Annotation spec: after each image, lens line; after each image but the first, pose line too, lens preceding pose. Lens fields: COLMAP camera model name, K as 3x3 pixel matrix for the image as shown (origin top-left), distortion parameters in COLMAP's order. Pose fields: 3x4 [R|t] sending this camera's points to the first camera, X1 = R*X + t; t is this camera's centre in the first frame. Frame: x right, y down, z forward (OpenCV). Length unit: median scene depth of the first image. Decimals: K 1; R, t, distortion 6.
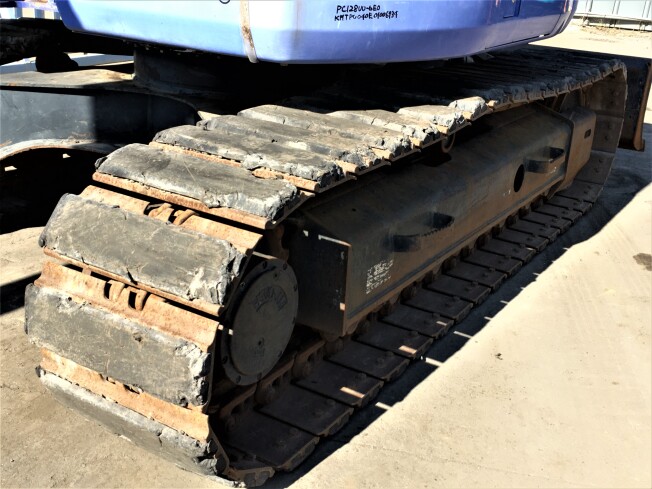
lens RADIAL K [[808.6, 0, 327.3], [0, 808.6, 244.0], [0, 0, 1]] dist [0.076979, 0.000000]
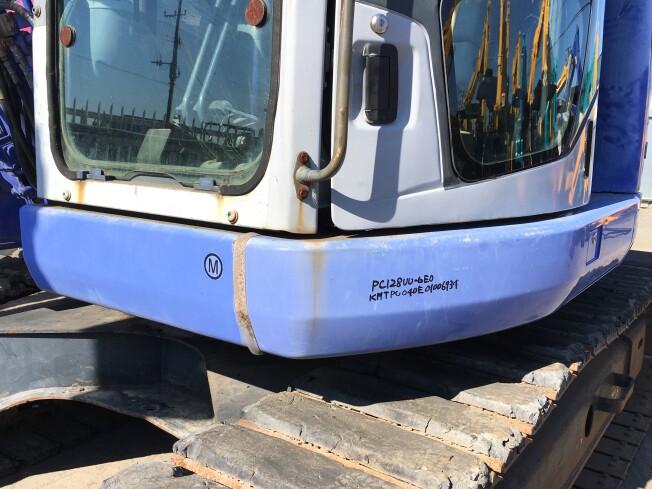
lens RADIAL K [[629.8, 0, 324.9], [0, 629.8, 244.7], [0, 0, 1]] dist [0.060440, 0.000000]
pose [[0.998147, -0.026764, -0.054642, 0.001769], [0.015895, 0.981570, -0.190439, -0.212494], [0.058732, 0.189218, 0.980177, 0.447111]]
